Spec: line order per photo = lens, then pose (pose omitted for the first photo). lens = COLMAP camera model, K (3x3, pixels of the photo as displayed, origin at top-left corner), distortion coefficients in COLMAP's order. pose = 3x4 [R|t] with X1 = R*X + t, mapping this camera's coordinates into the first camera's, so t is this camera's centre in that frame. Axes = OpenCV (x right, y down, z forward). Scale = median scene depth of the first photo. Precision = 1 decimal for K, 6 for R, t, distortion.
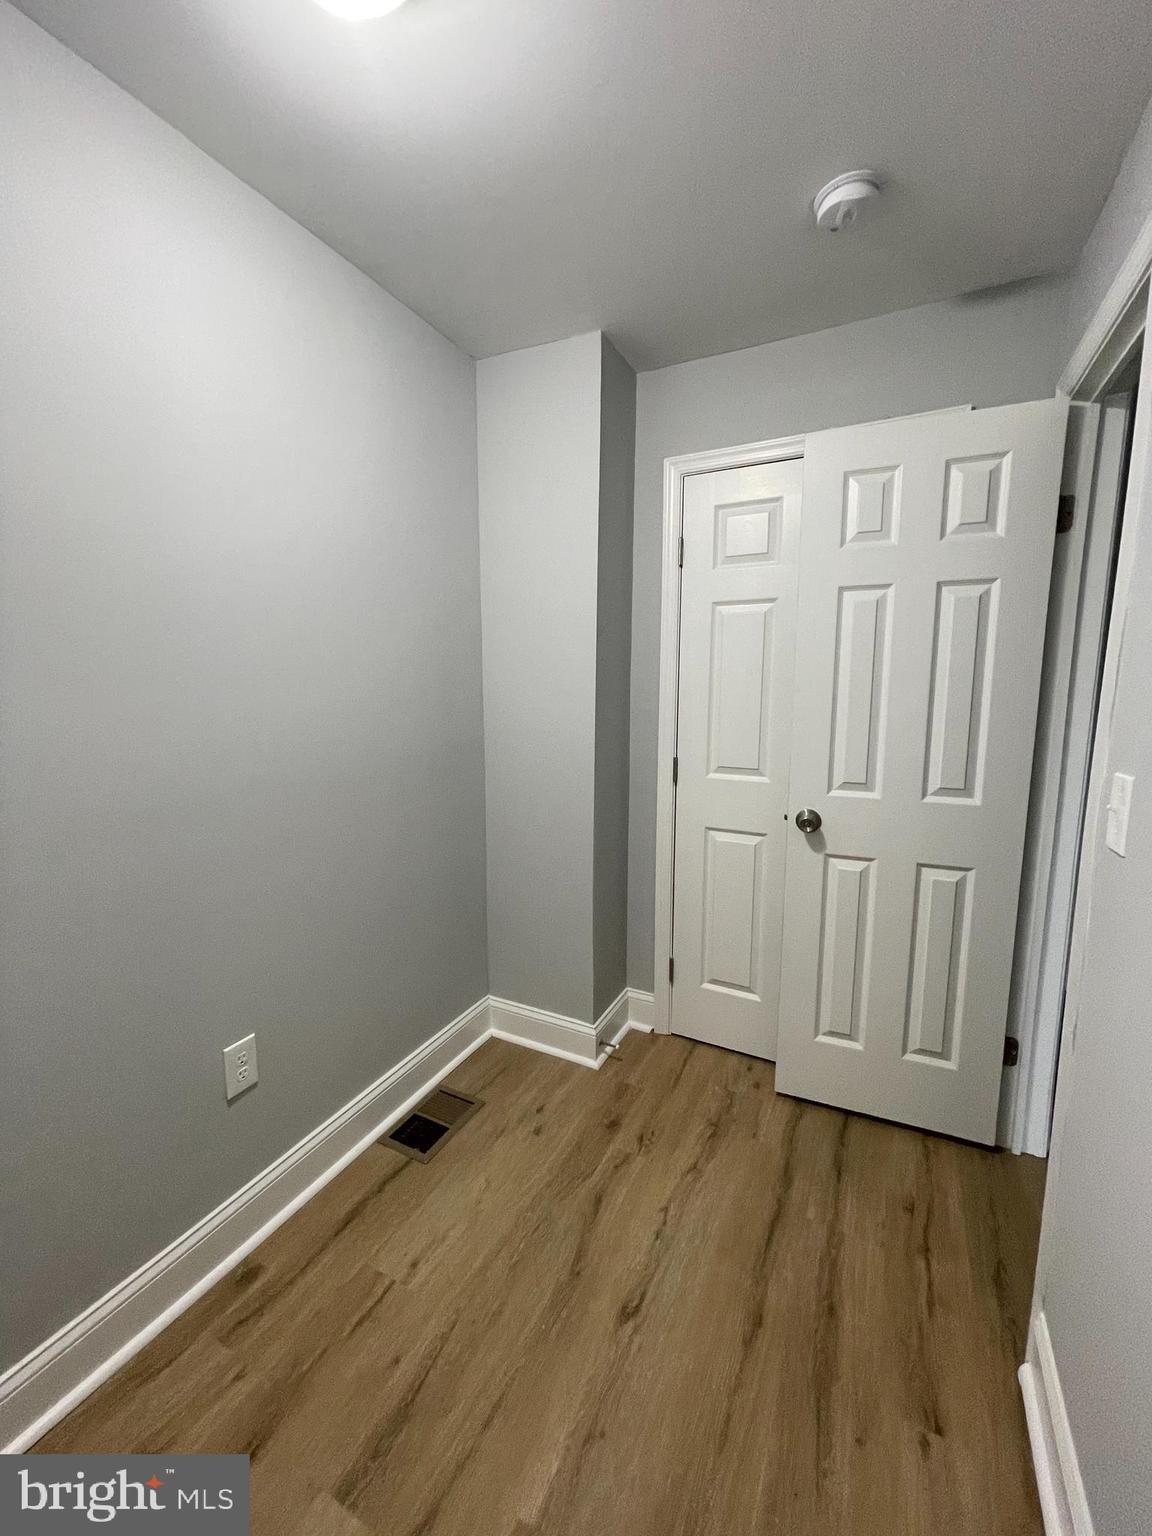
lens RADIAL K [[620.3, 0, 570.4], [0, 620.3, 762.5], [0, 0, 1]] dist [-0.011299, 0.006443]
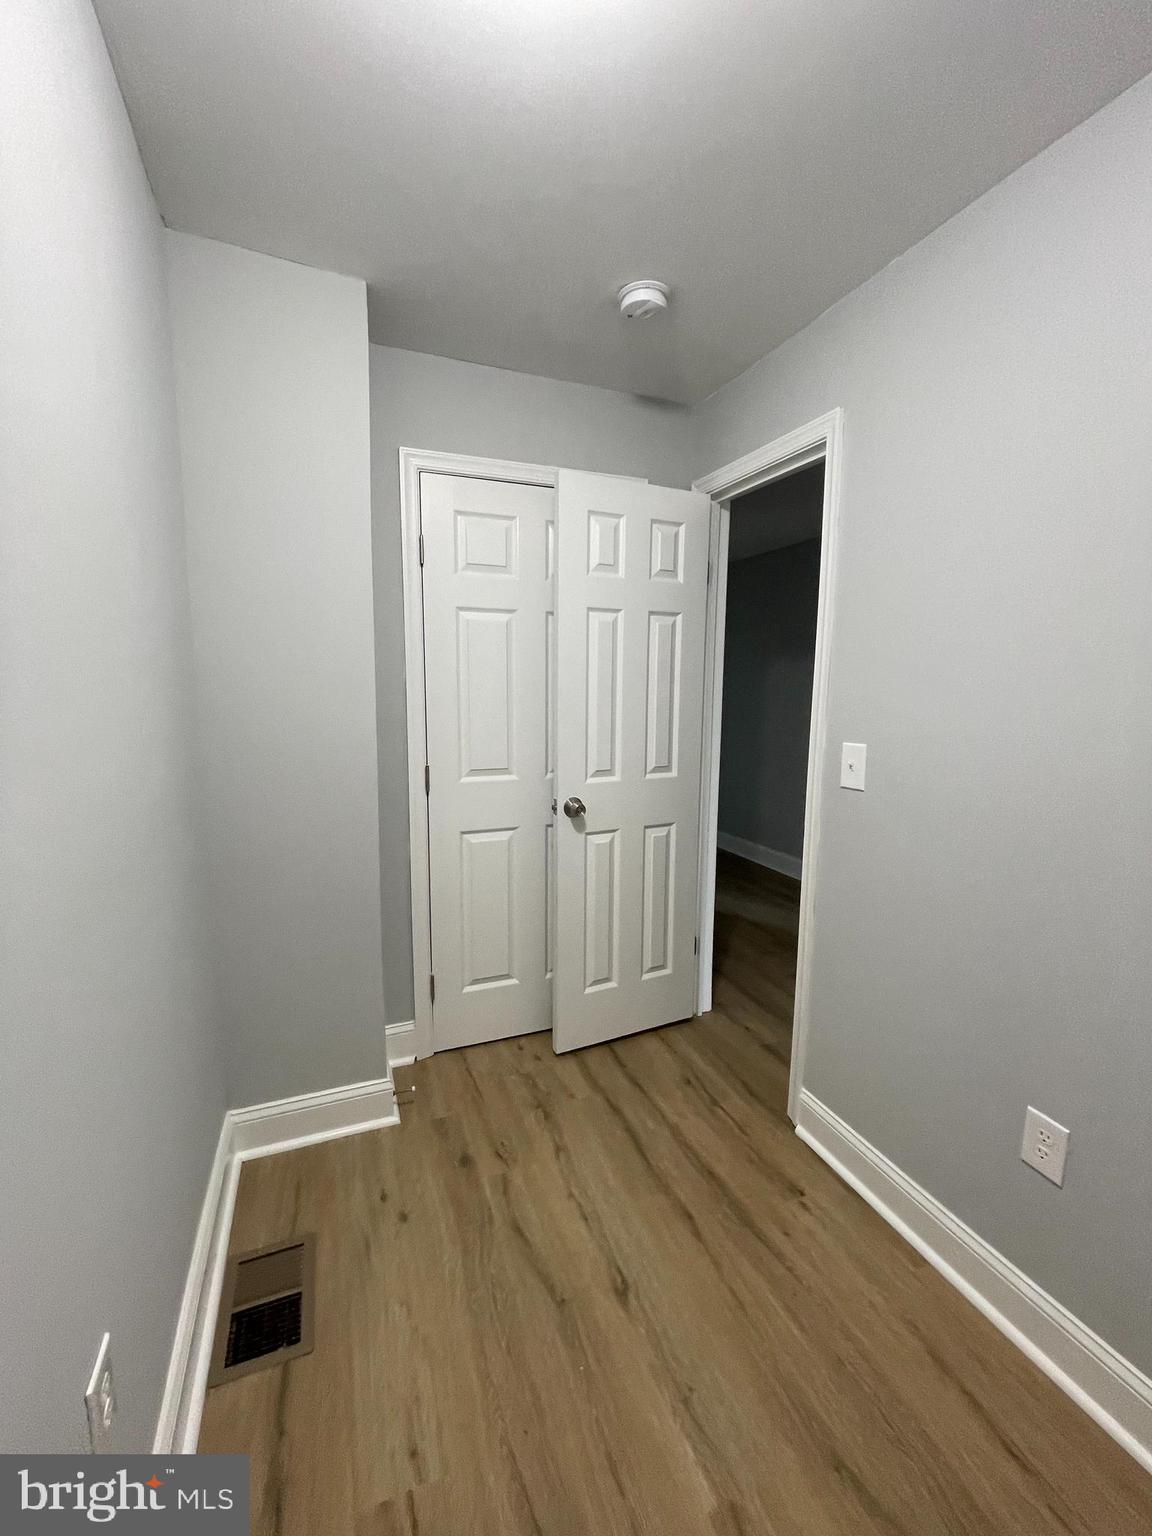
lens RADIAL K [[620.3, 0, 570.4], [0, 620.3, 762.5], [0, 0, 1]] dist [-0.011299, 0.006443]
pose [[0.651113, -0.092074, 0.753375, -0.529832], [0.092837, 0.994822, 0.041346, -0.041159], [-0.753281, 0.043020, 0.656290, 0.269557]]
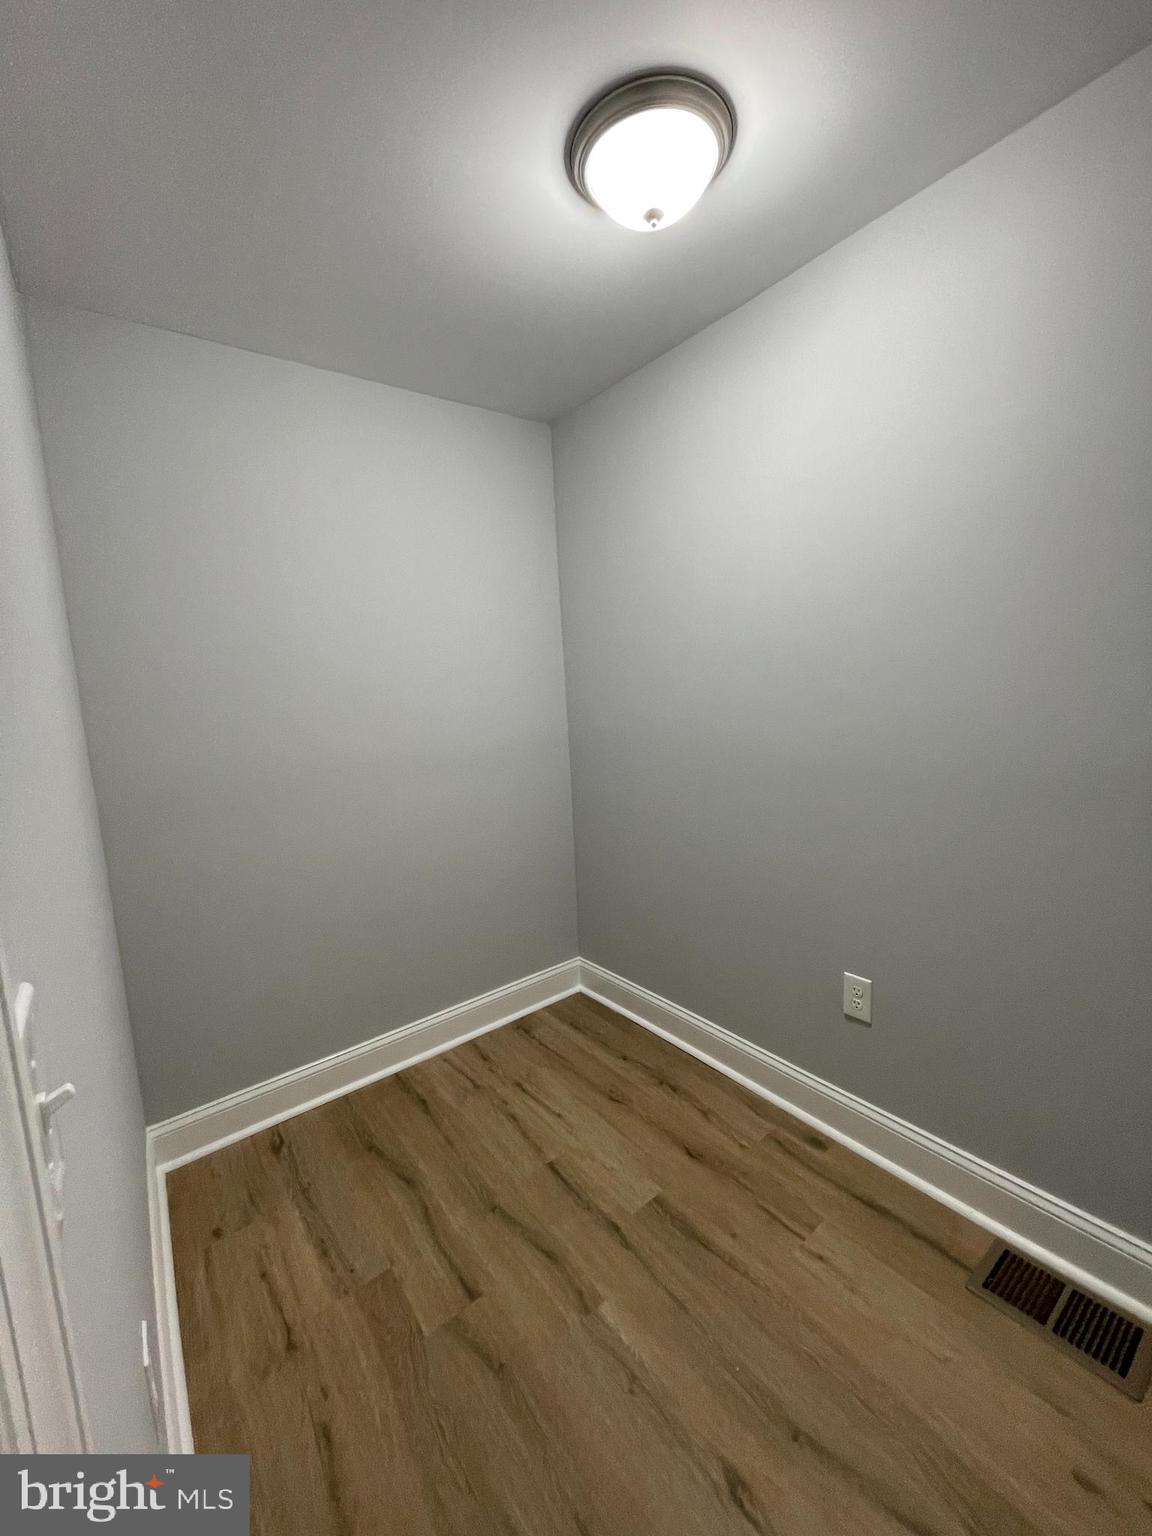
lens RADIAL K [[620.3, 0, 570.4], [0, 620.3, 762.5], [0, 0, 1]] dist [-0.011299, 0.006443]
pose [[-0.431990, 0.133761, -0.891904, 0.602954], [-0.070601, 0.980890, 0.181302, -0.109076], [0.899111, 0.141290, -0.414291, 0.795875]]
